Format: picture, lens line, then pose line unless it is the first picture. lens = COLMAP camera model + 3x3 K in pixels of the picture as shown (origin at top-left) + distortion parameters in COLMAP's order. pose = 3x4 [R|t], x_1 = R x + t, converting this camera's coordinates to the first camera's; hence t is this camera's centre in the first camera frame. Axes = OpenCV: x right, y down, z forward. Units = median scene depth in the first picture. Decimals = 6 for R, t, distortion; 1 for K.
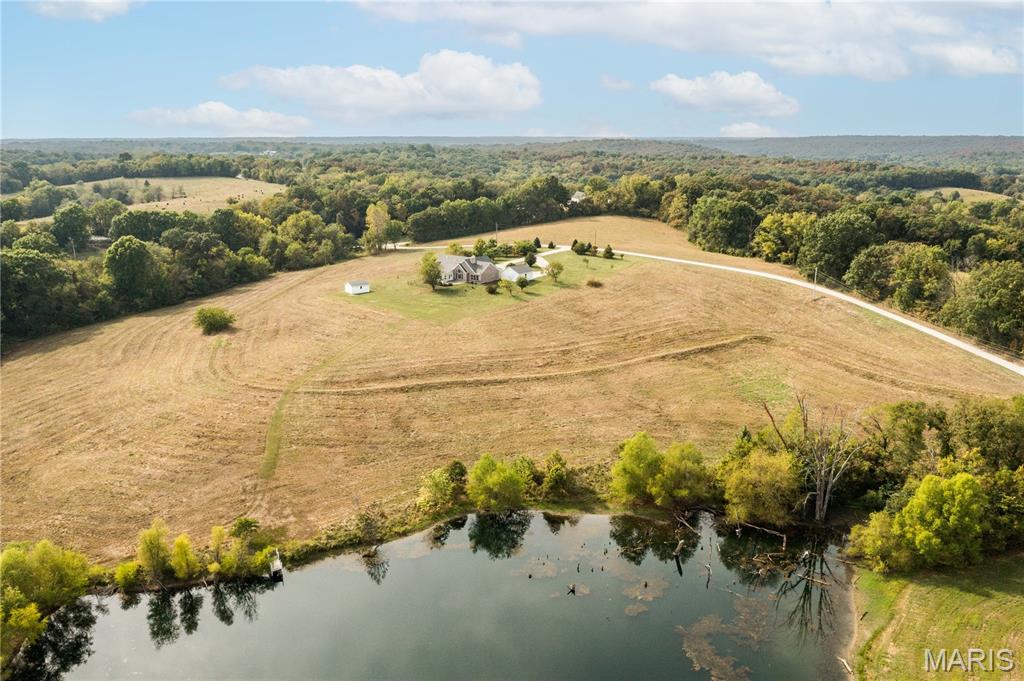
lens RADIAL K [[806.6, 0, 512.5], [0, 806.6, 340.3], [0, 0, 1]] dist [-0.024314, 0.008507]
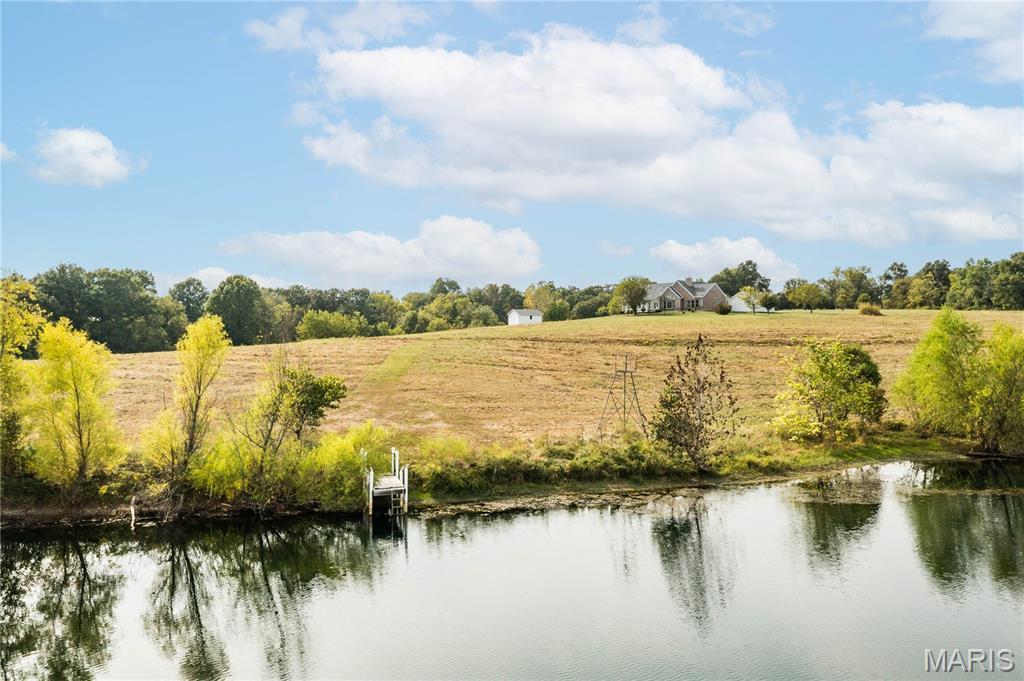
lens RADIAL K [[806.6, 0, 511.0], [0, 806.6, 340.8], [0, 0, 1]] dist [-0.024314, 0.008507]
pose [[0.987081, -0.001169, -0.160216, -0.189938], [-0.038980, 0.968177, -0.247214, 0.276221], [0.155407, 0.250265, 0.955623, 0.668163]]
